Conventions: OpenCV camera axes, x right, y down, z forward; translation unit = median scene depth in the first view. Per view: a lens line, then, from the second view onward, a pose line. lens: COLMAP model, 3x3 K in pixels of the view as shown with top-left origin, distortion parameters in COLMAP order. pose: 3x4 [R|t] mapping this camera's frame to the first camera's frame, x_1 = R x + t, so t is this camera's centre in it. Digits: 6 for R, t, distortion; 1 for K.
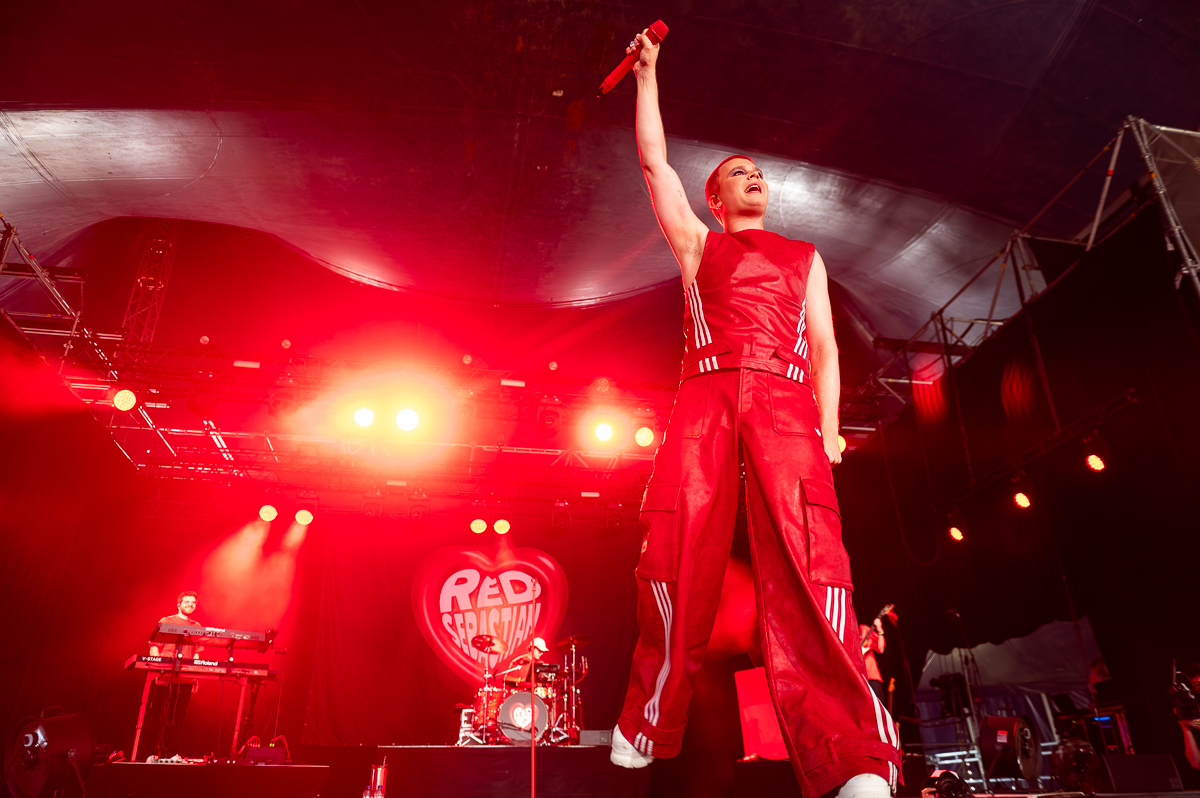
lens RADIAL K [[811.7, 0, 605.7], [0, 811.7, 407.0], [0, 0, 1]] dist [-0.010318, -0.004754]
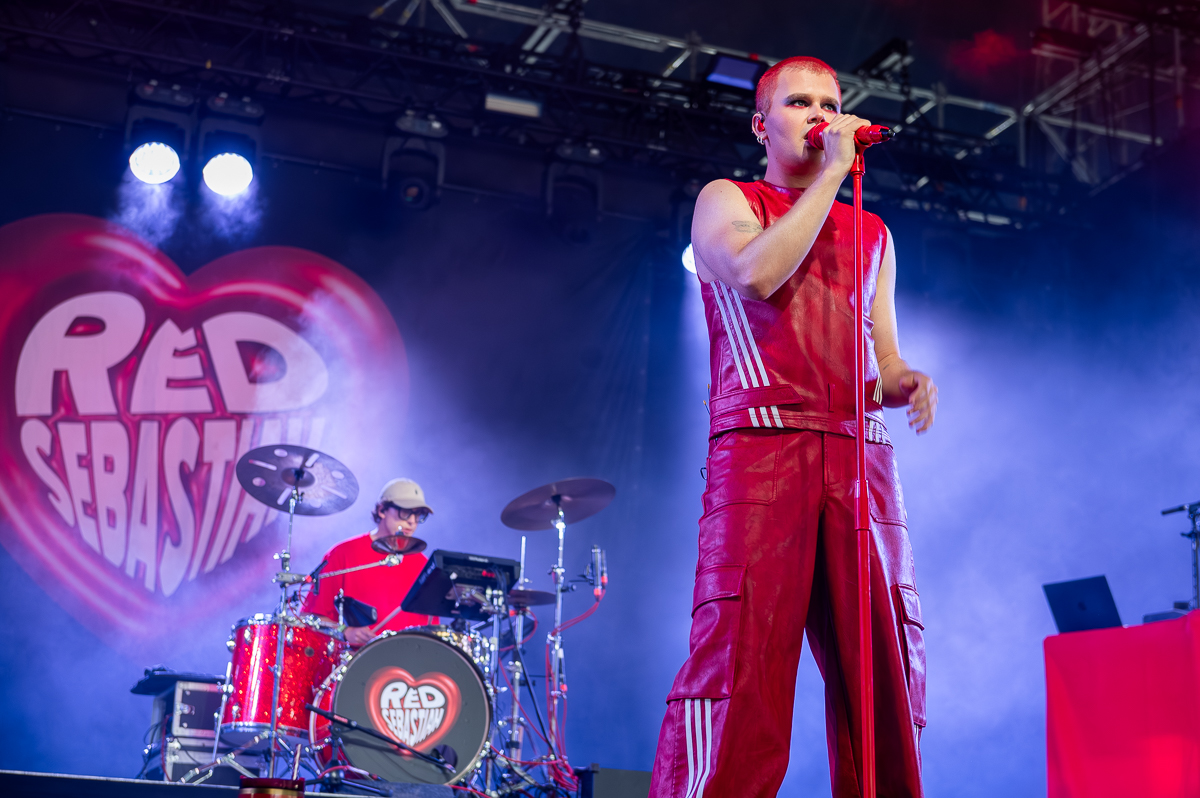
lens RADIAL K [[2110.0, 0, 628.7], [0, 2110.0, 420.7], [0, 0, 1]] dist [0.006568, -0.126179]
pose [[0.979858, 0.097480, 0.174287, -0.123528], [-0.127268, 0.977391, 0.168850, 0.093370], [-0.153887, -0.187630, 0.970110, 0.168655]]
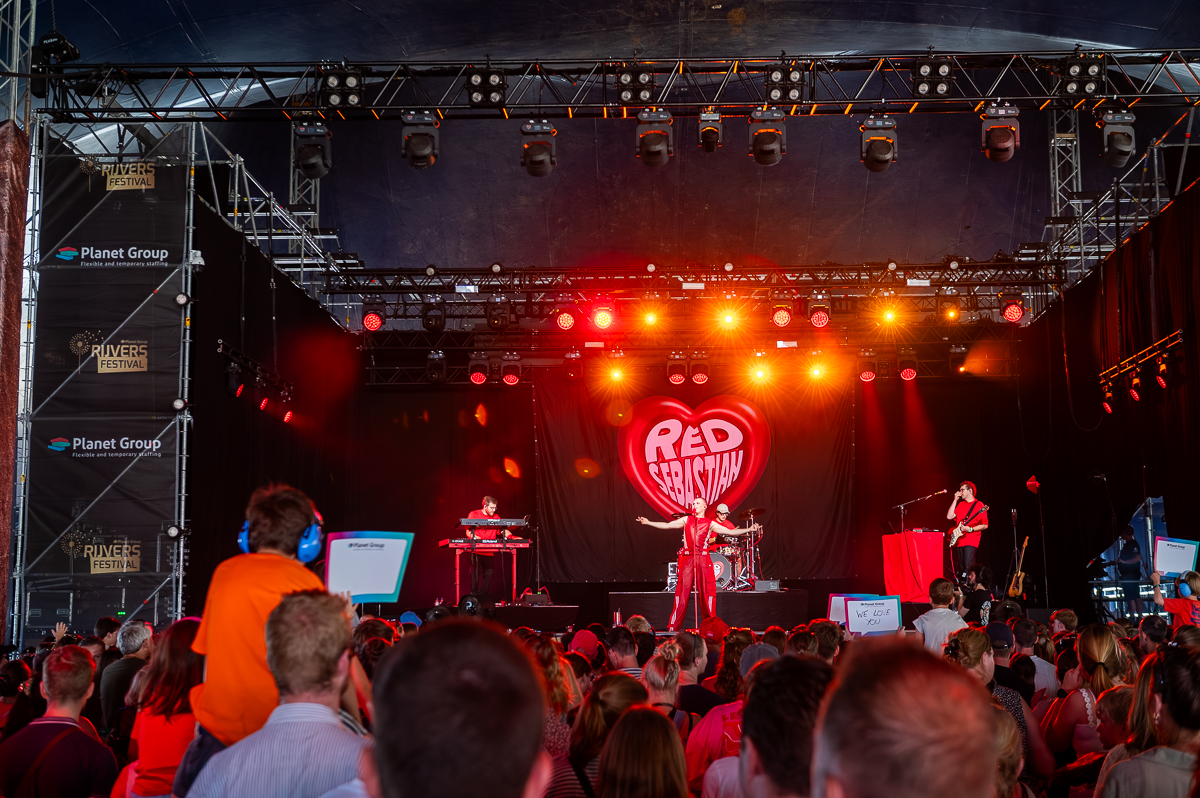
lens RADIAL K [[1669.4, 0, 600.0], [0, 1669.4, 399.0], [0, 0, 1]] dist [-0.002393, 0.004287]
pose [[0.973493, -0.021931, -0.227663, 0.250524], [0.091725, 0.949274, 0.300776, -0.522182], [0.209518, -0.313685, 0.926123, -1.068998]]
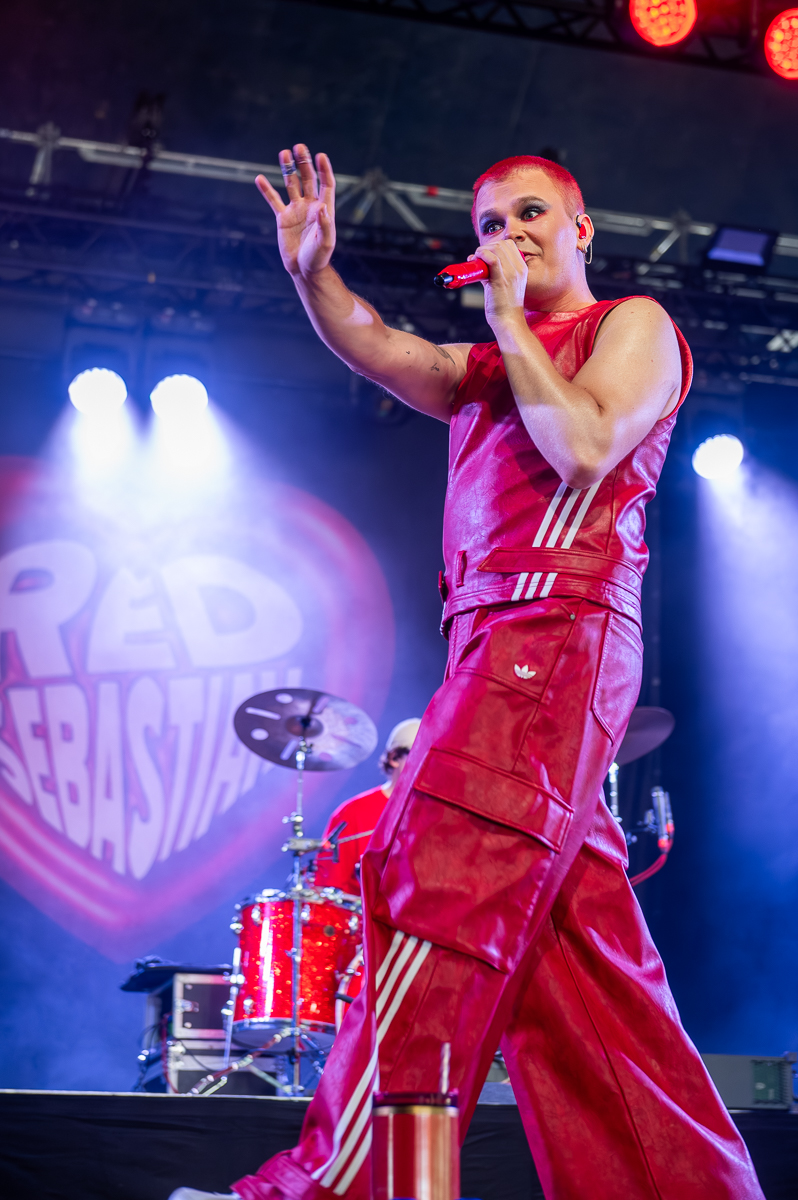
lens RADIAL K [[2268.7, 0, 399.0], [0, 2268.7, 600.0], [0, 0, 1]] dist [-0.004083, 0.147574]
pose [[0.994853, 0.040991, 0.092671, -0.139079], [-0.054175, 0.988013, 0.144556, 0.111641], [-0.085635, -0.148832, 0.985148, 0.224096]]
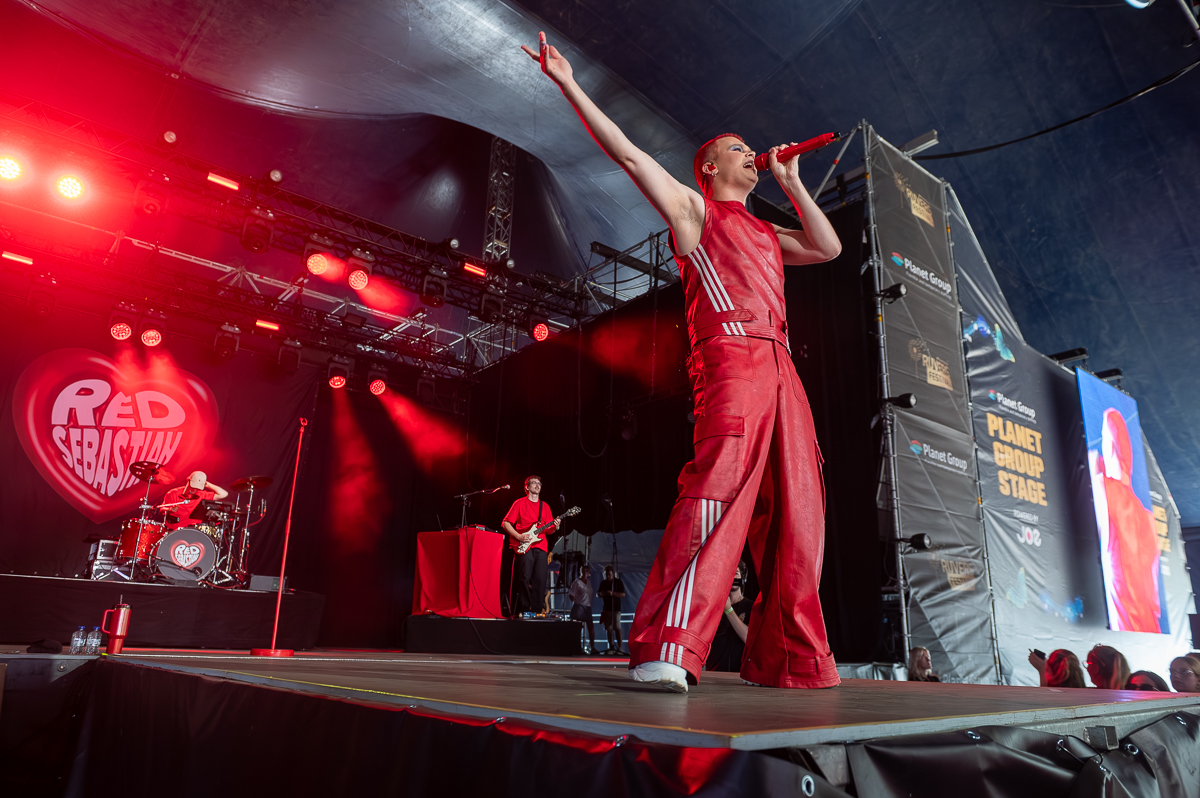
lens RADIAL K [[810.3, 0, 612.5], [0, 810.3, 403.4], [0, 0, 1]] dist [-0.014187, -0.002631]
pose [[0.868915, 0.176943, 0.462253, -0.097249], [-0.247902, 0.963915, 0.097019, 0.009978], [-0.428406, -0.198895, 0.881424, 0.026555]]
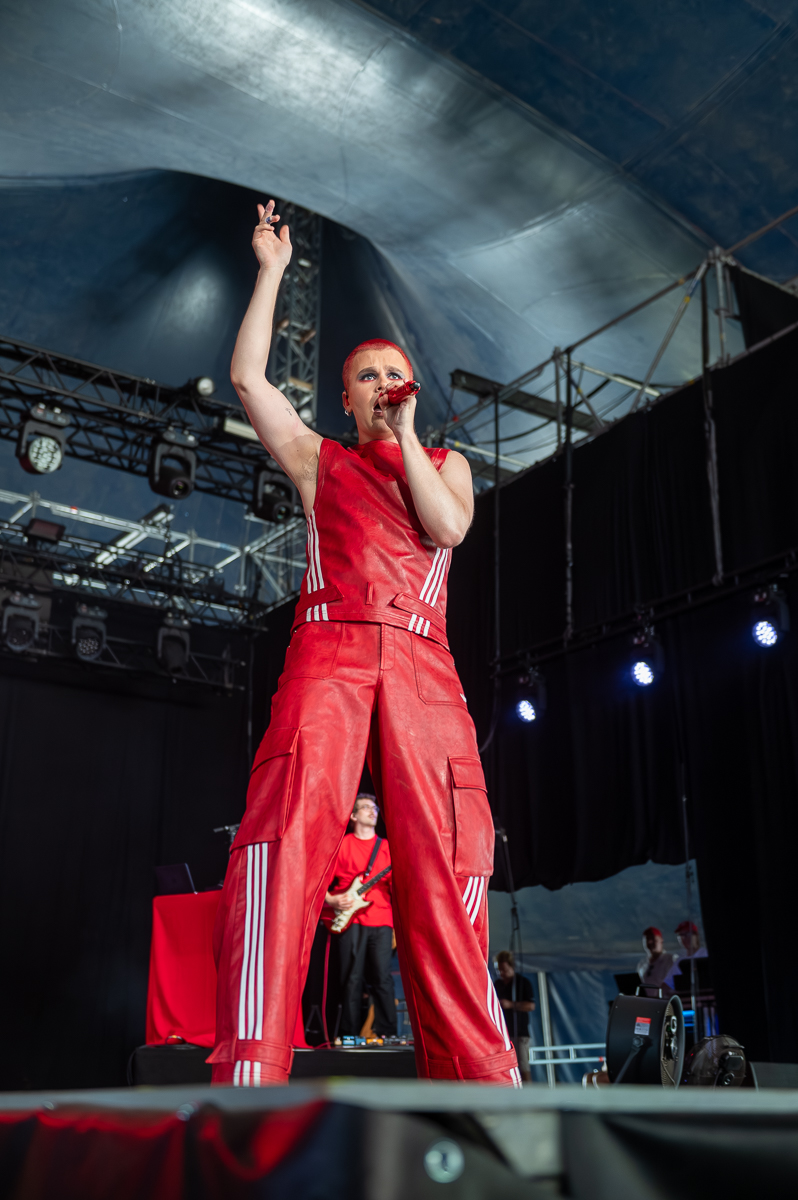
lens RADIAL K [[1469.1, 0, 393.2], [0, 1469.1, 577.2], [0, 0, 1]] dist [-0.009553, 0.020945]
pose [[0.916264, 0.162563, 0.366105, -0.078161], [-0.196666, 0.978778, 0.057593, 0.010860], [-0.348973, -0.124770, 0.928790, 0.006249]]
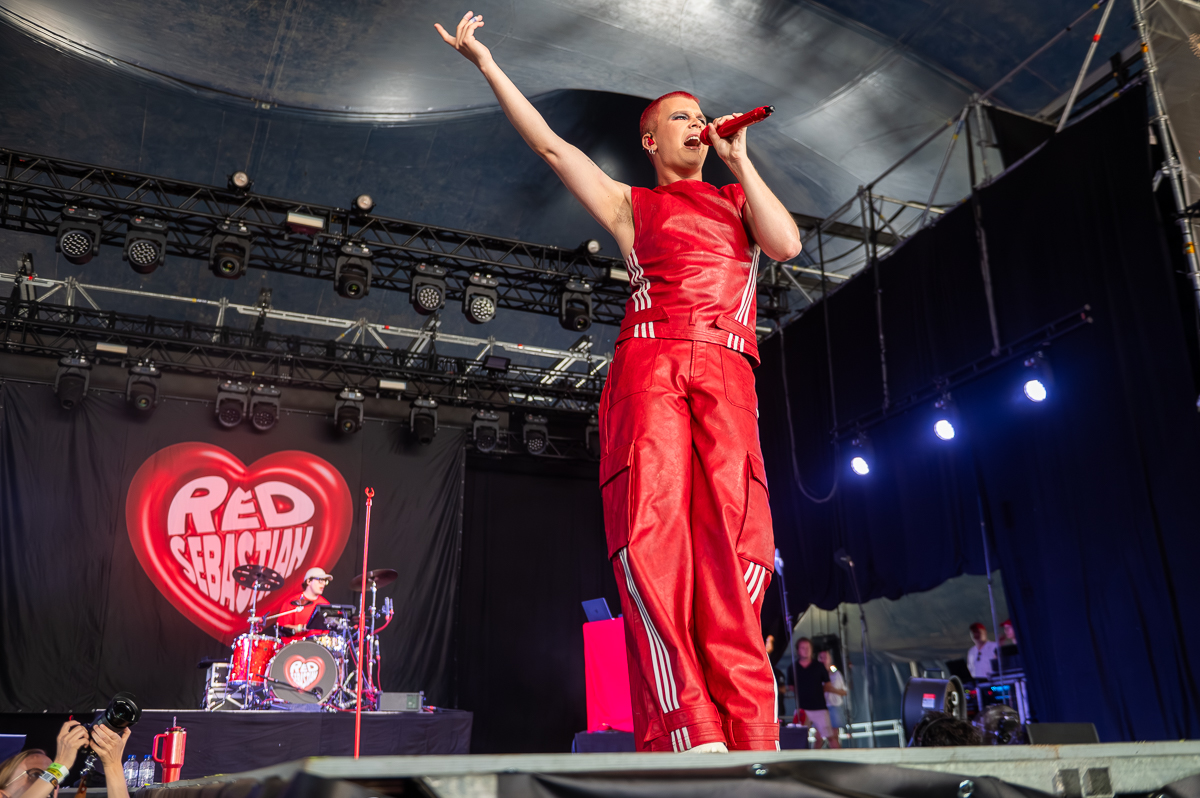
lens RADIAL K [[1097.6, 0, 619.1], [0, 1097.6, 400.8], [0, 0, 1]] dist [-0.015897, -0.007487]
pose [[0.972844, 0.069356, 0.220825, -0.042723], [-0.093139, 0.990702, 0.099169, 0.005252], [-0.211894, -0.117043, 0.970259, -0.004925]]
